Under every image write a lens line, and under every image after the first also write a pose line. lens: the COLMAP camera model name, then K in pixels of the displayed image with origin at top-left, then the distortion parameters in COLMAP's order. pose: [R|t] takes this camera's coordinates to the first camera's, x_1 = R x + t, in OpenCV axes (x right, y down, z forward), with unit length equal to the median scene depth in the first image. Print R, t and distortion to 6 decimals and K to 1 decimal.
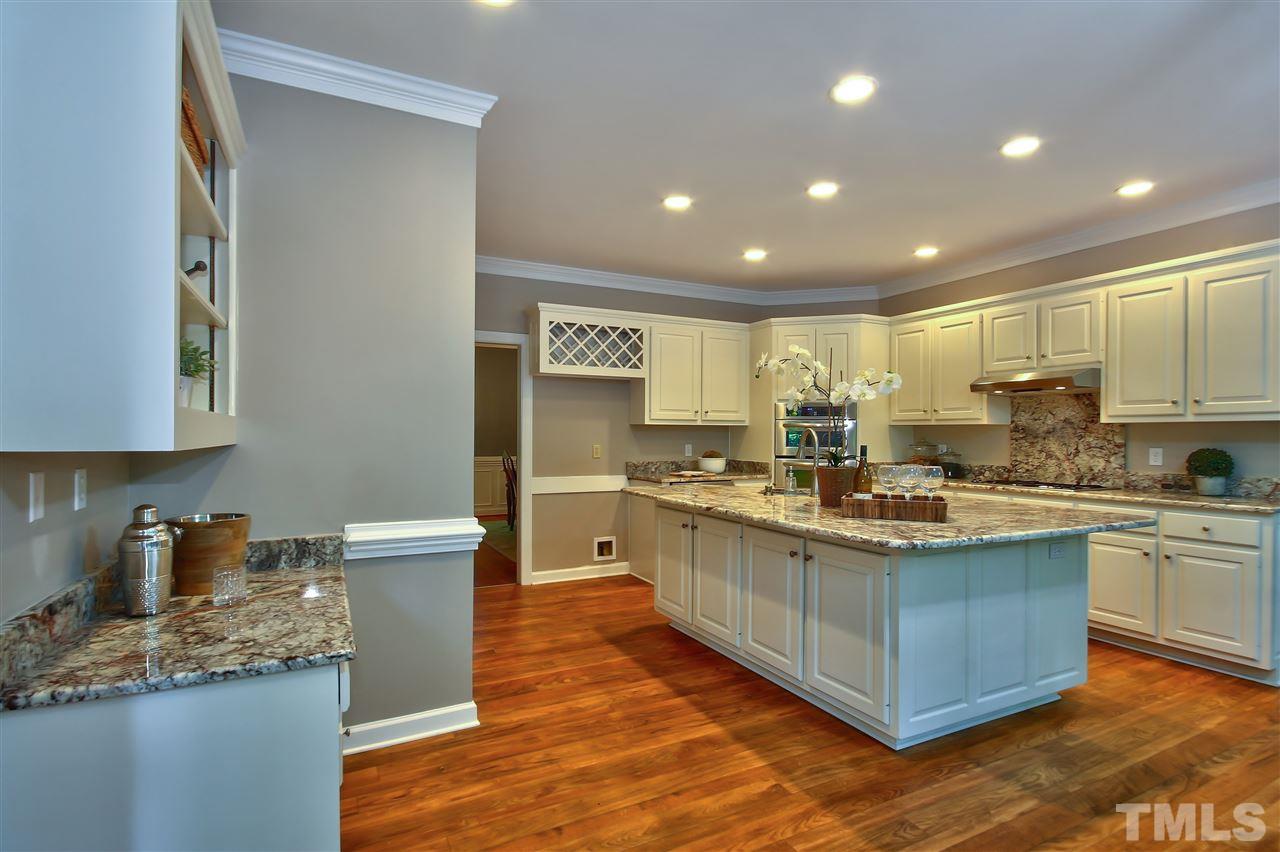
lens RADIAL K [[628.9, 0, 670.4], [0, 628.9, 420.7], [0, 0, 1]] dist [-0.000234, -0.000613]
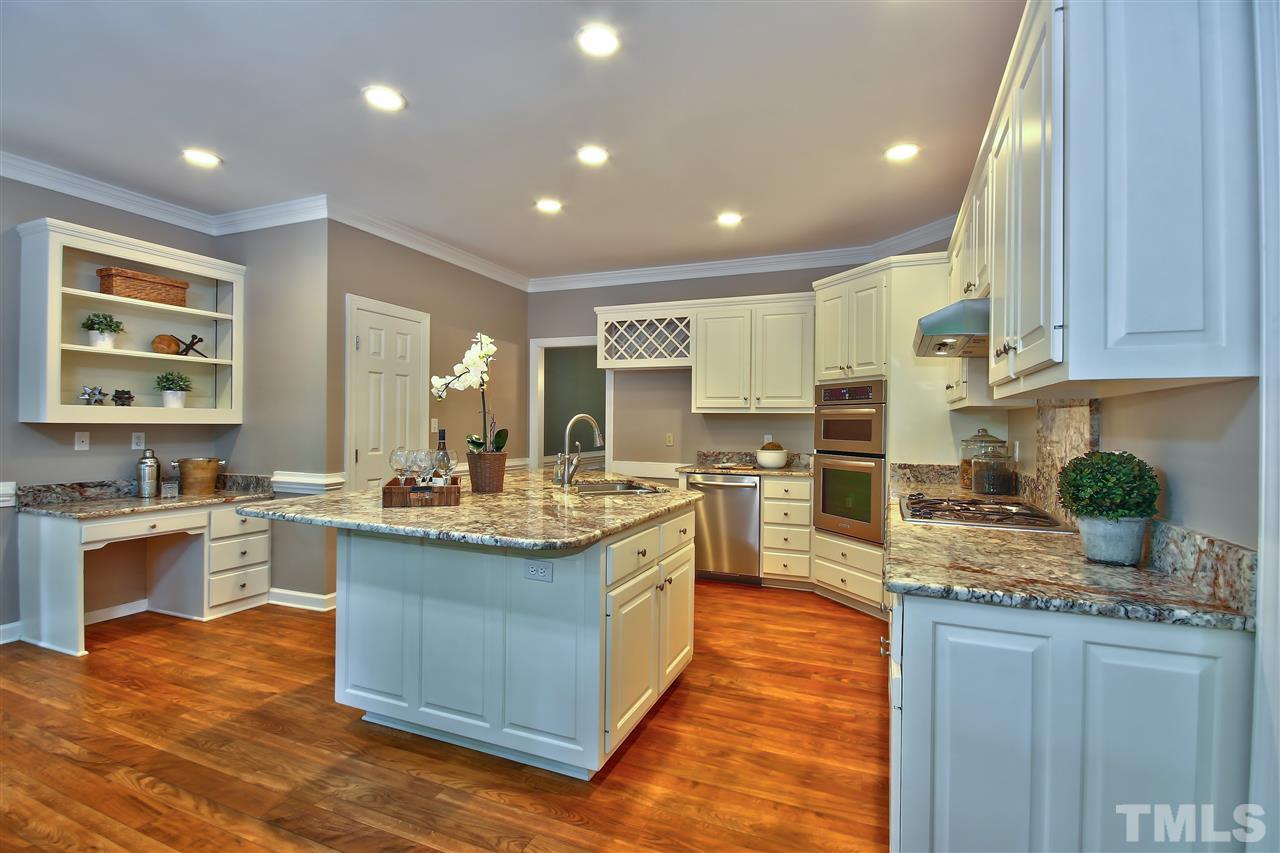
lens RADIAL K [[605.3, 0, 640.0], [0, 605.3, 426.5], [0, 0, 1]] dist [-0.000235, -0.021287]
pose [[0.649350, 0.008282, -0.760445, 0.682048], [0.007631, 0.999819, 0.017405, 0.011144], [0.760451, -0.017105, 0.649169, 0.340911]]
